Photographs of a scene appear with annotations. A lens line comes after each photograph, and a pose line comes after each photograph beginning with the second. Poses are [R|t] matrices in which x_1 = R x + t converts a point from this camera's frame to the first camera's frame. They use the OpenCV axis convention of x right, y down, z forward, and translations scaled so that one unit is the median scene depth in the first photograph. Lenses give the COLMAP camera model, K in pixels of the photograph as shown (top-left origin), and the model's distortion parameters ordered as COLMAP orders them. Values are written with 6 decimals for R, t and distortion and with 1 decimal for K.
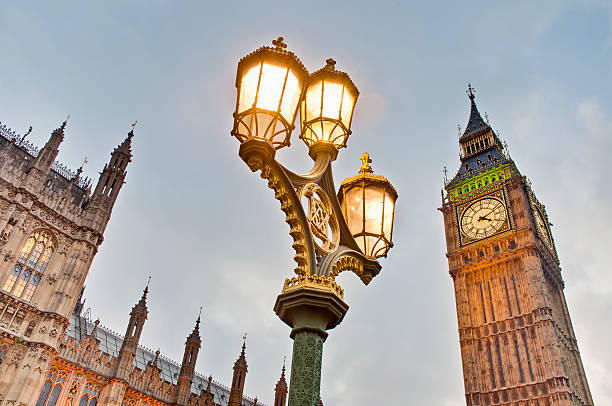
lens RADIAL K [[530.4, 0, 306.0], [0, 530.4, 203.0], [0, 0, 1]] dist [-0.121310, 0.124382]
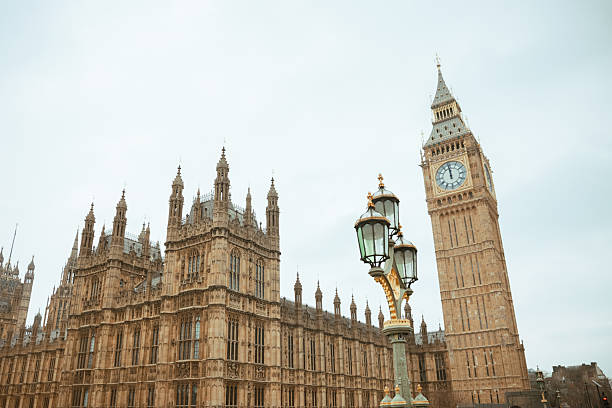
lens RADIAL K [[484.5, 0, 278.5], [0, 484.5, 229.2], [0, 0, 1]] dist [-0.097328, 0.003545]
pose [[0.995059, -0.063992, 0.075915, -0.331024], [0.035922, 0.944832, 0.325579, -0.359127], [-0.092562, -0.321243, 0.942462, -0.360248]]
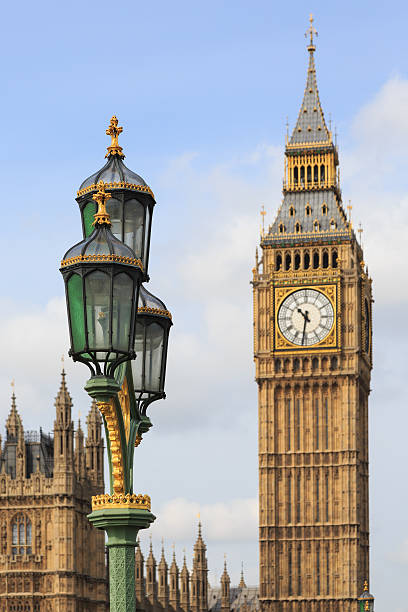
lens RADIAL K [[3988.3, 0, 204.0], [0, 3988.3, 306.0], [0, 0, 1]] dist [-4.631193, 373.516490]
pose [[0.884838, -0.019189, 0.465503, -3.348941], [-0.239144, 0.838776, 0.489147, -3.714397], [-0.399839, -0.544138, 0.737593, -4.359652]]
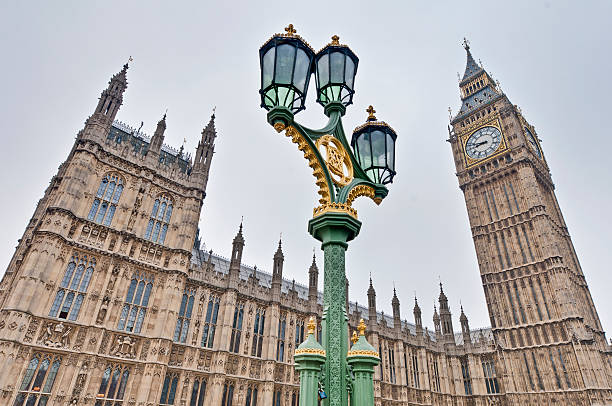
lens RADIAL K [[382.2, 0, 306.0], [0, 382.2, 203.0], [0, 0, 1]] dist [-0.007670, -0.000739]
pose [[0.985463, -0.118616, -0.121625, 0.002471], [0.133576, 0.983340, 0.123286, 0.000241], [0.104975, -0.137741, 0.984890, 0.000986]]
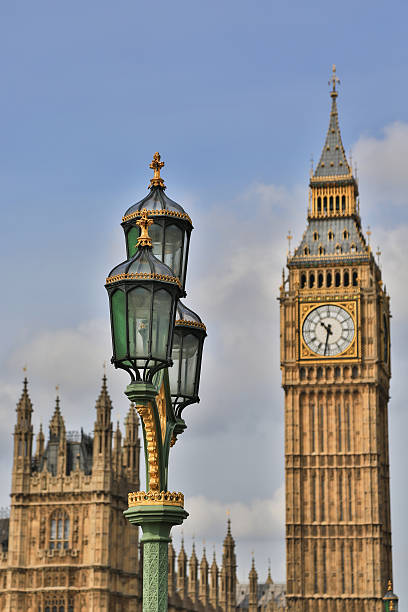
lens RADIAL K [[1740.7, 0, 190.4], [0, 1740.7, 305.9], [0, 0, 1]] dist [0.106250, 8.197689]
pose [[0.899945, 0.025774, 0.435242, -1.453488], [-0.230586, 0.875359, 0.424943, -1.513238], [-0.370041, -0.482786, 0.793718, -1.556040]]
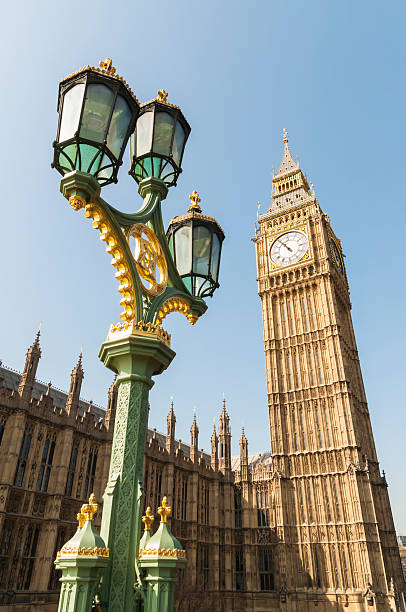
lens RADIAL K [[458.1, 0, 203.0], [0, 458.1, 306.0], [0, 0, 1]] dist [0.001979, 0.004199]
pose [[0.989196, 0.011293, 0.146166, 0.000168], [-0.034648, 0.986792, 0.158243, -0.001077], [-0.142448, -0.161597, 0.976522, 0.006193]]
